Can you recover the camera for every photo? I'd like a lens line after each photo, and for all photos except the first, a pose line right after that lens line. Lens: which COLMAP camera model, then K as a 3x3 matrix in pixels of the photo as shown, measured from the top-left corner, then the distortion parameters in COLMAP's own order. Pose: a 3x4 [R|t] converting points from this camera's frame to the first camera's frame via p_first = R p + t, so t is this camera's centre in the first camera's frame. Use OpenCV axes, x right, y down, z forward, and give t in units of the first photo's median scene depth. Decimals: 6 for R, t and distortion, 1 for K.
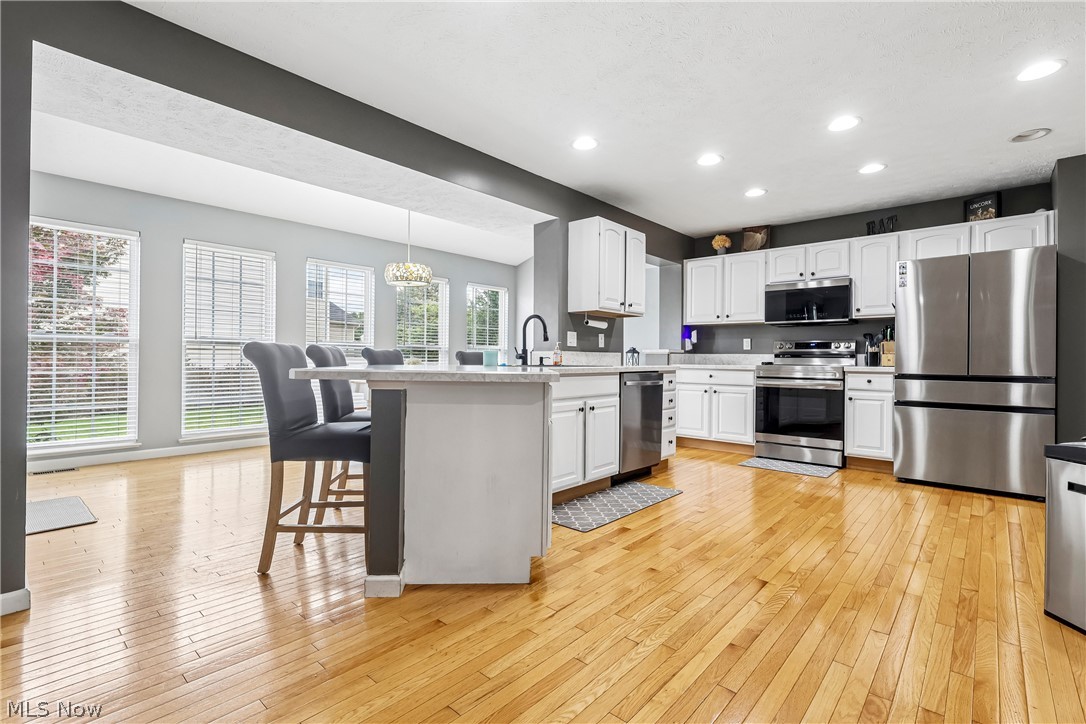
lens RADIAL K [[501.6, 0, 535.1], [0, 501.6, 358.3], [0, 0, 1]] dist [0.000170, -0.000032]
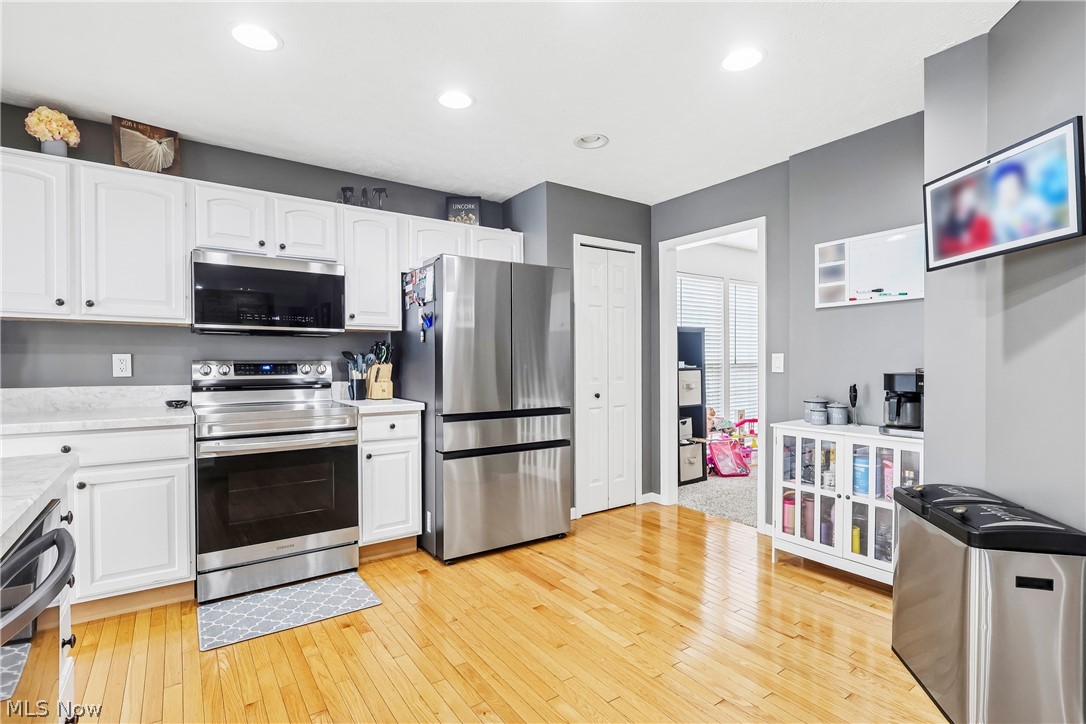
lens RADIAL K [[521.1, 0, 528.5], [0, 521.1, 367.5], [0, 0, 1]] dist [-0.000106, 0.000115]
pose [[0.228112, -0.019879, 0.973432, 0.033184], [0.003515, 0.999802, 0.019594, -0.041558], [-0.973629, -0.001048, 0.228137, 0.614473]]
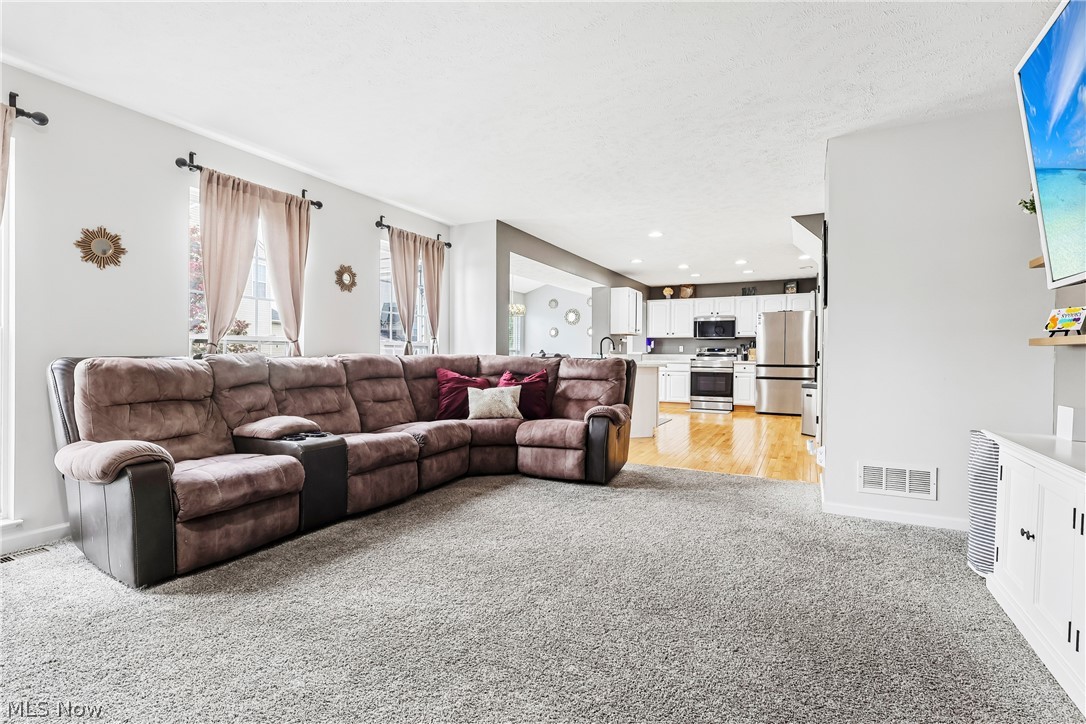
lens RADIAL K [[484.7, 0, 543.0], [0, 484.7, 362.0], [0, 0, 1]] dist [0.001175, 0.000102]
pose [[0.970095, -0.007291, 0.242617, -0.584276], [0.002791, 0.999818, 0.018887, -0.017993], [-0.242710, -0.017645, 0.969938, -0.690605]]
